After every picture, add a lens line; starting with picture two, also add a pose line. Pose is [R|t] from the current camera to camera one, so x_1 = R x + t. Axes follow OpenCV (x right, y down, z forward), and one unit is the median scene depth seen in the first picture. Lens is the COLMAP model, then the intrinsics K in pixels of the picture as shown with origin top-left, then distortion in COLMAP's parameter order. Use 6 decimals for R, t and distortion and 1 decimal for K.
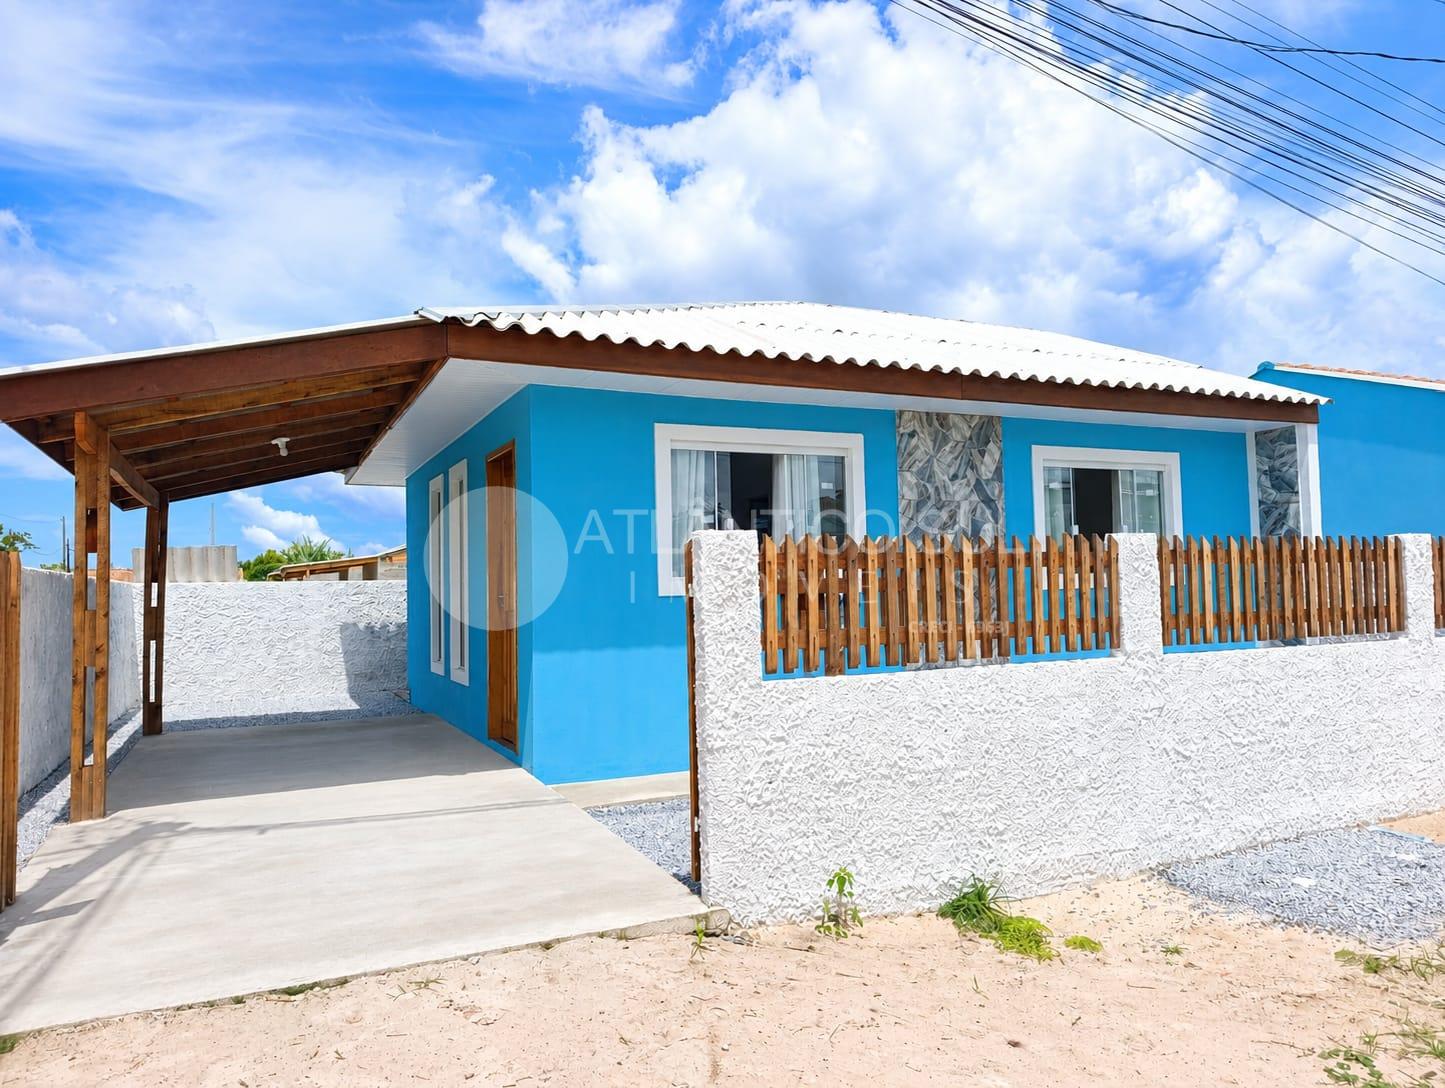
lens RADIAL K [[998.3, 0, 722.5], [0, 998.3, 544.0], [0, 0, 1]] dist [0.054281, -0.073346]
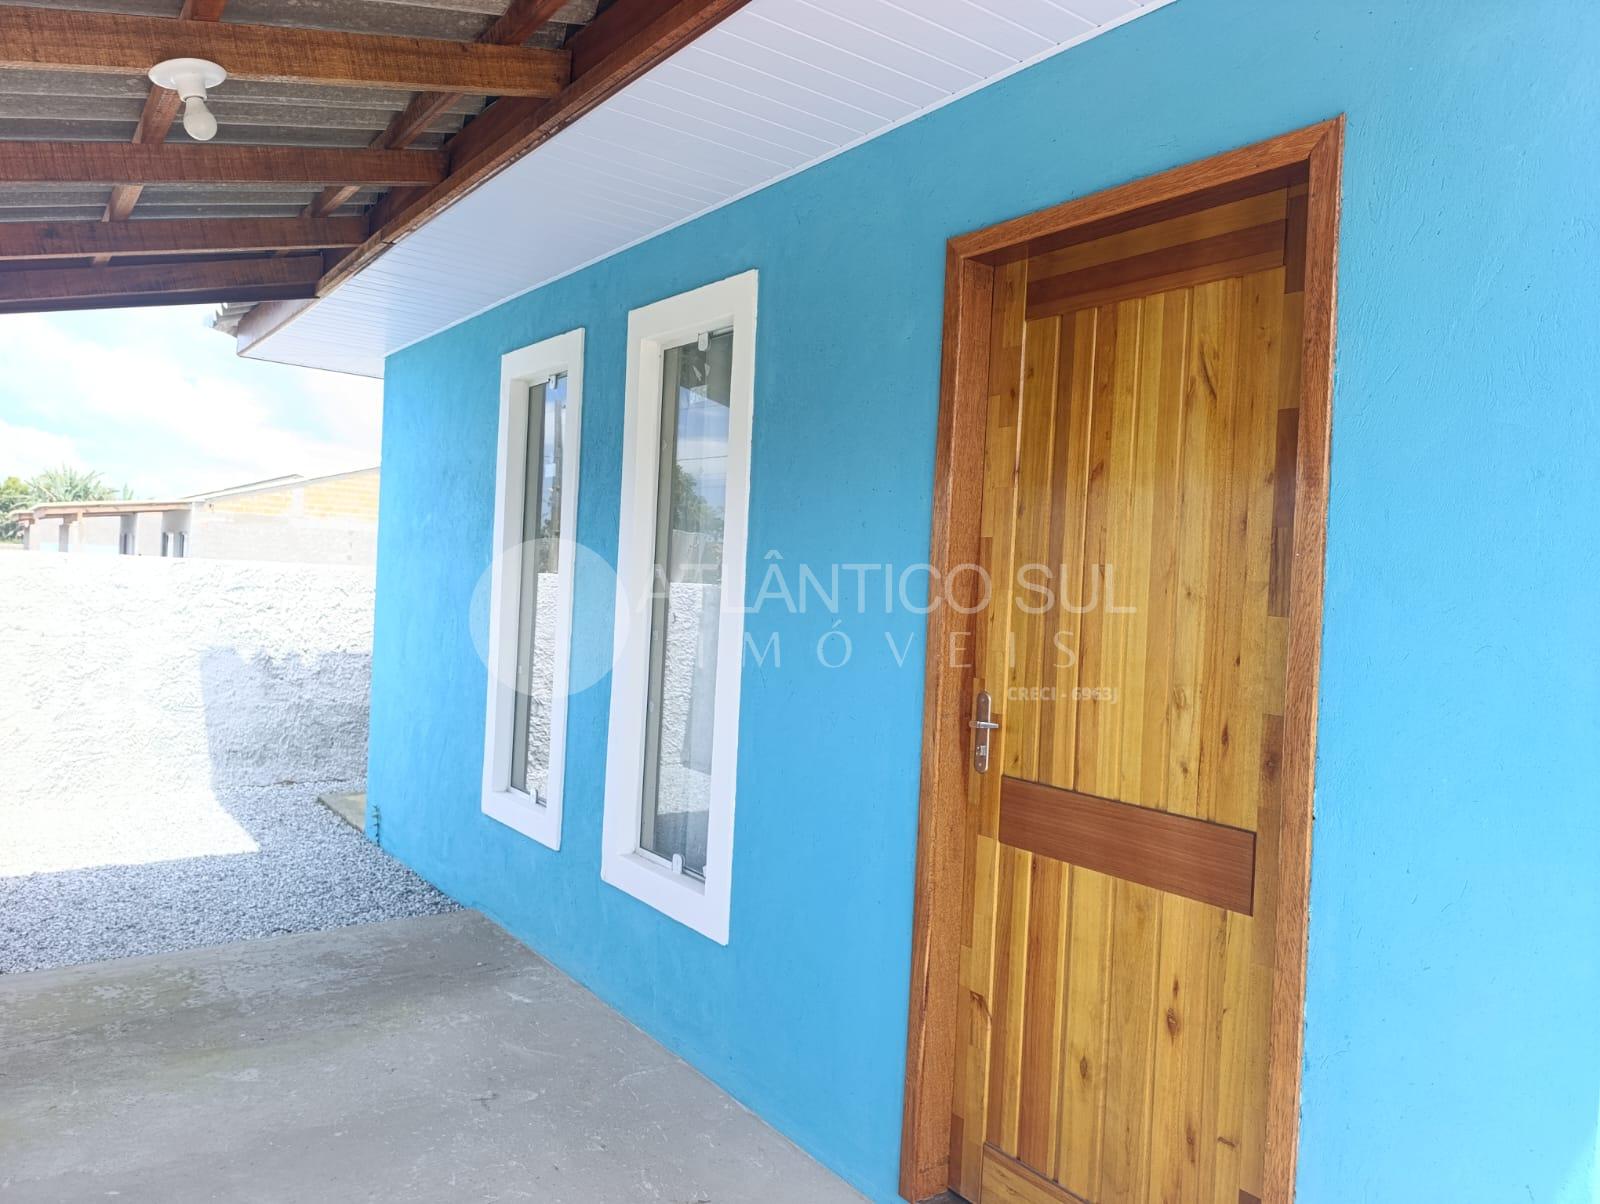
lens RADIAL K [[1106.0, 0, 794.4], [0, 1106.0, 583.2], [0, 0, 1]] dist [0.038836, -0.050327]
pose [[0.978823, 0.069731, 0.192466, -0.319908], [-0.079866, 0.995771, 0.045404, 0.001320], [-0.188486, -0.059815, 0.980253, 0.654514]]
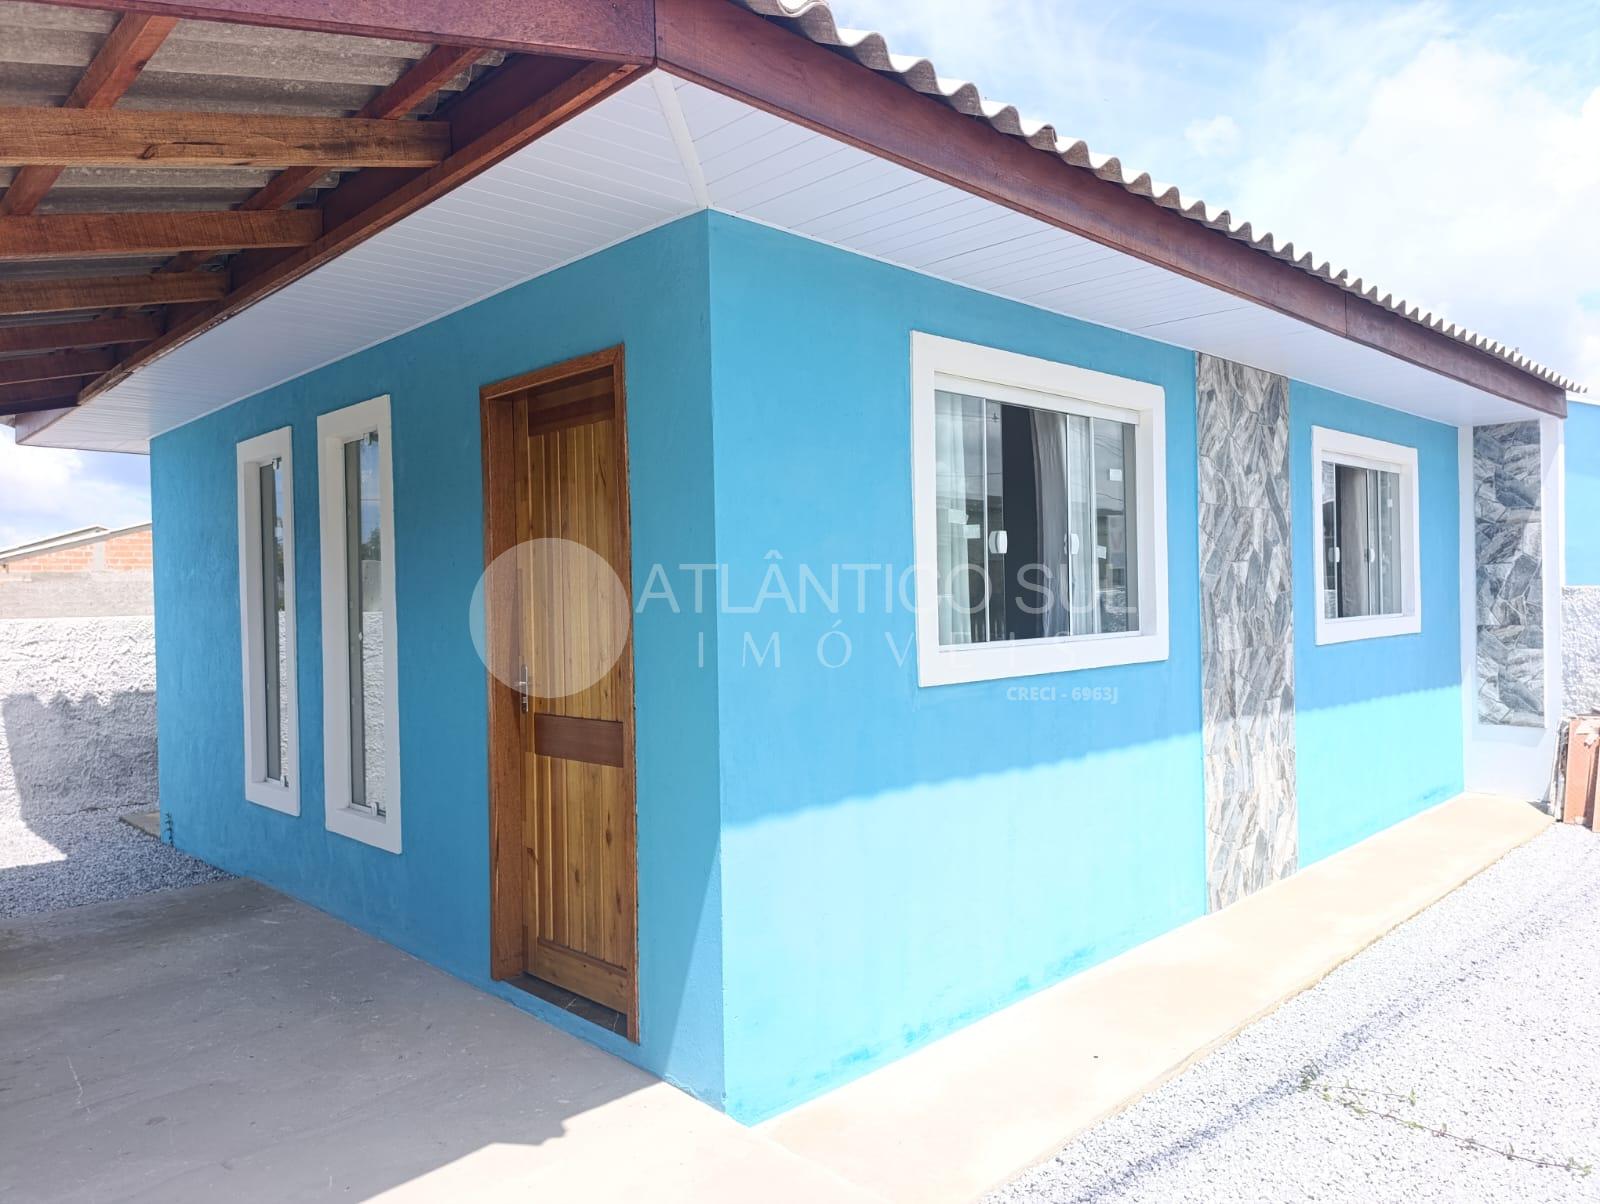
lens RADIAL K [[1109.2, 0, 808.2], [0, 1109.2, 595.4], [0, 0, 1]] dist [0.032085, -0.039235]
pose [[0.945716, 0.002044, 0.324988, -0.248583], [-0.015170, 0.999168, 0.037860, -0.010724], [-0.324640, -0.040735, 0.944960, 0.430000]]
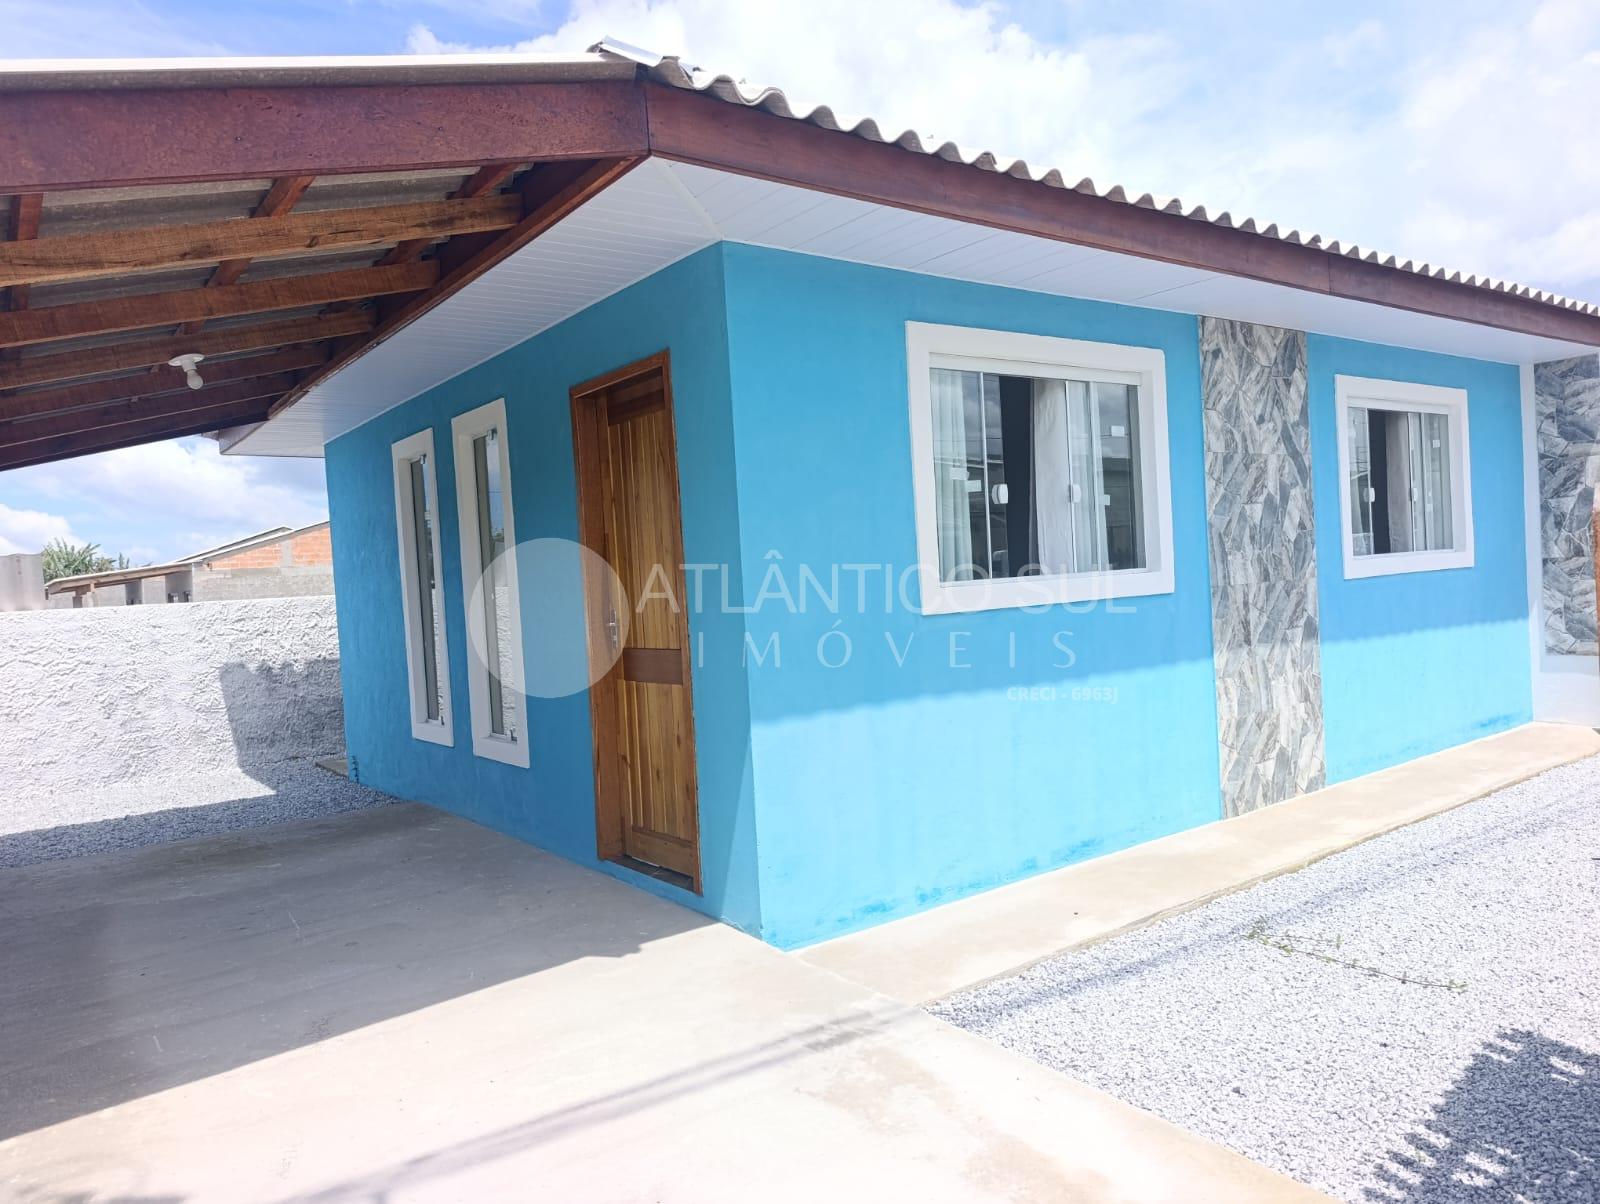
lens RADIAL K [[1105.3, 0, 800.0], [0, 1105.3, 602.0], [0, 0, 1]] dist [0.054281, -0.073346]
pose [[0.980129, -0.039128, 0.194464, -0.224672], [0.027044, 0.997557, 0.064413, -0.000260], [-0.196509, -0.057874, 0.978792, 0.312777]]
